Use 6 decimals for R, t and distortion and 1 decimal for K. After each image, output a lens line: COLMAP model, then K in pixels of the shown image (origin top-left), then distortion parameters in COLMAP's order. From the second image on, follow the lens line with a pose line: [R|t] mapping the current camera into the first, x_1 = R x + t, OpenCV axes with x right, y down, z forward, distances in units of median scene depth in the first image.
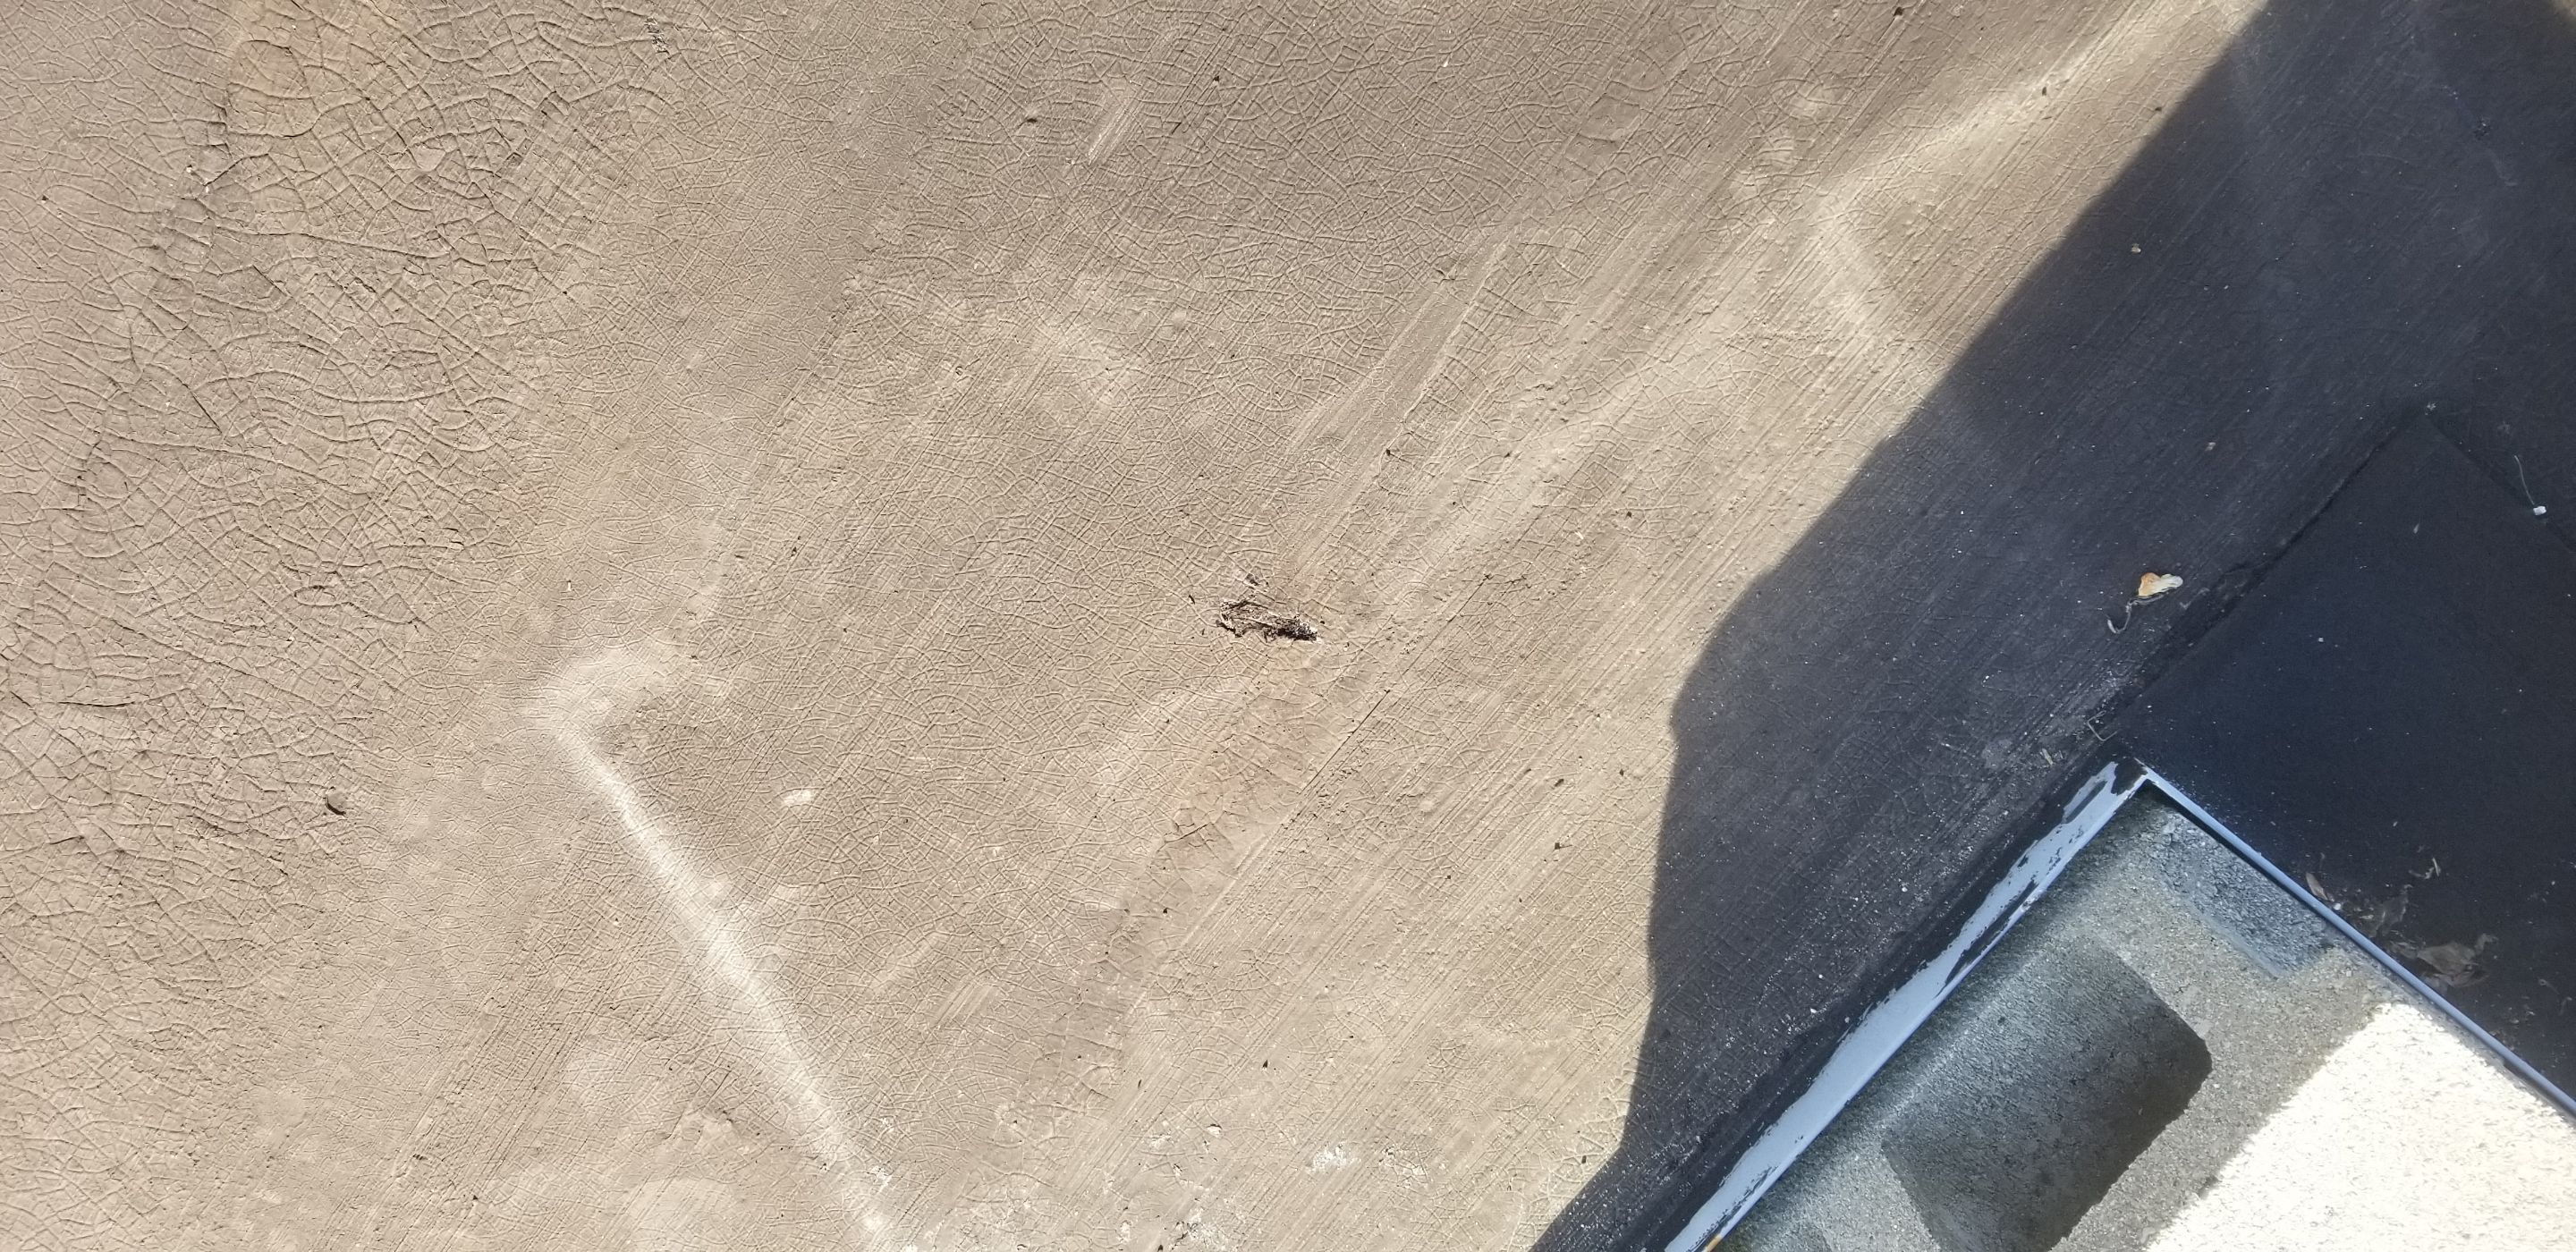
lens RADIAL K [[1952.2, 0, 1334.4], [0, 1952.2, 626.9], [0, 0, 1]] dist [0.061661, -0.114092]
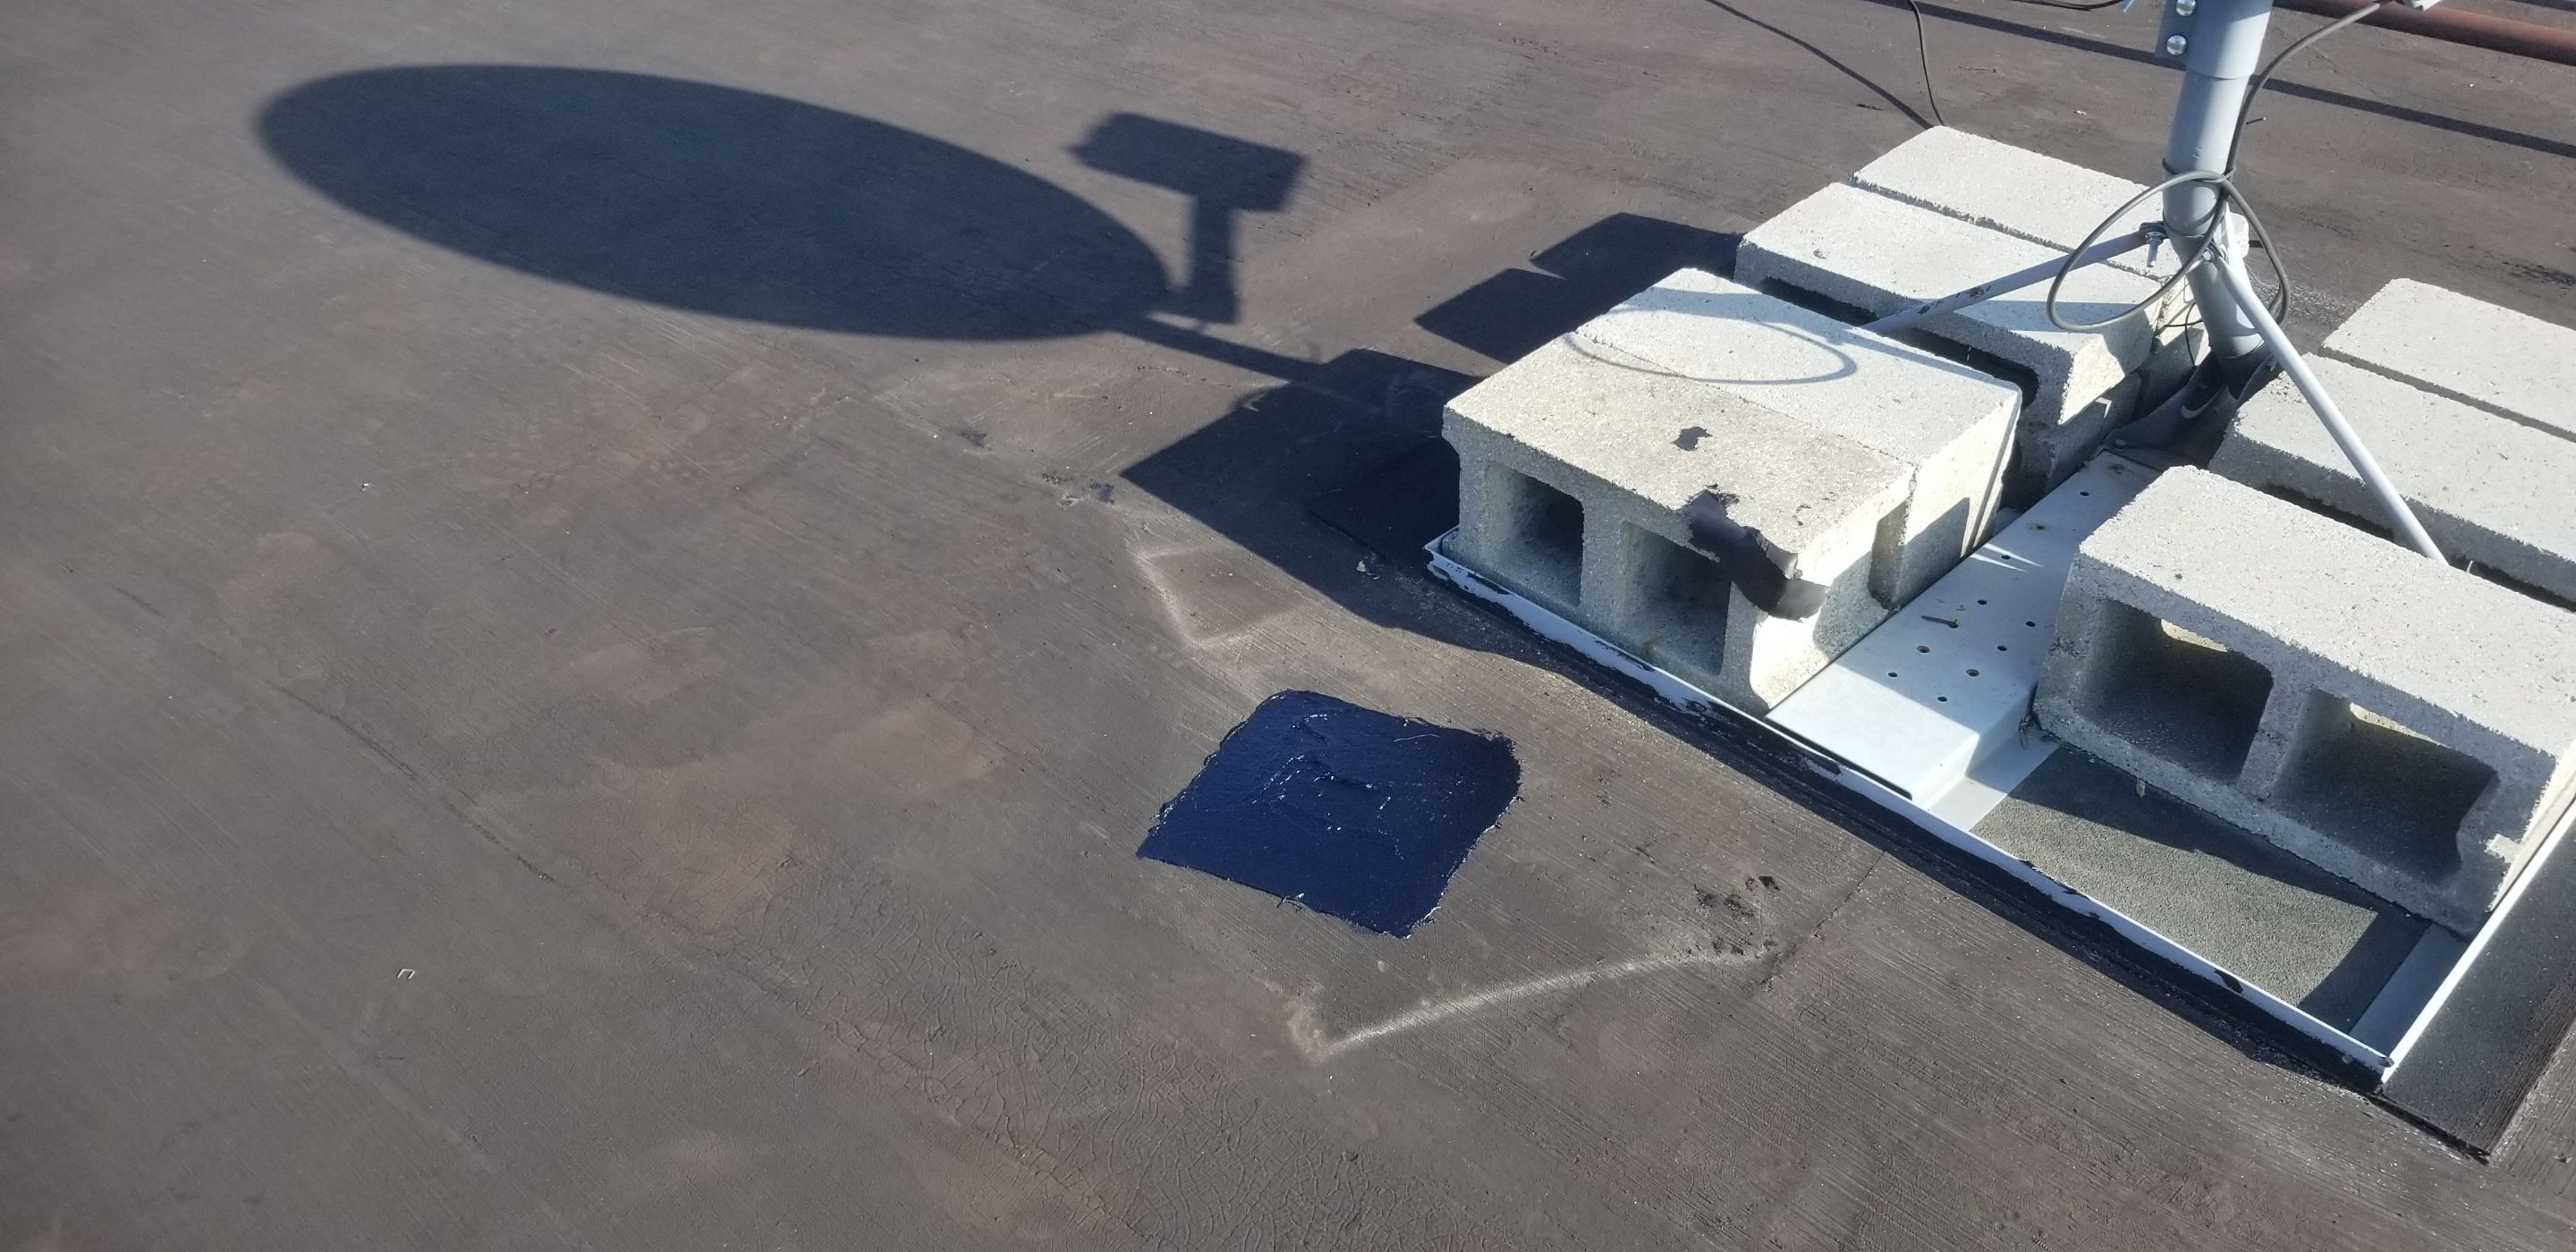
lens RADIAL K [[1952.2, 0, 1334.4], [0, 1952.2, 626.9], [0, 0, 1]] dist [0.061661, -0.114092]
pose [[0.141433, -0.604890, 0.783649, -1.620934], [0.942548, -0.159735, -0.293409, 0.676348], [0.302656, 0.780124, 0.547545, -0.343352]]
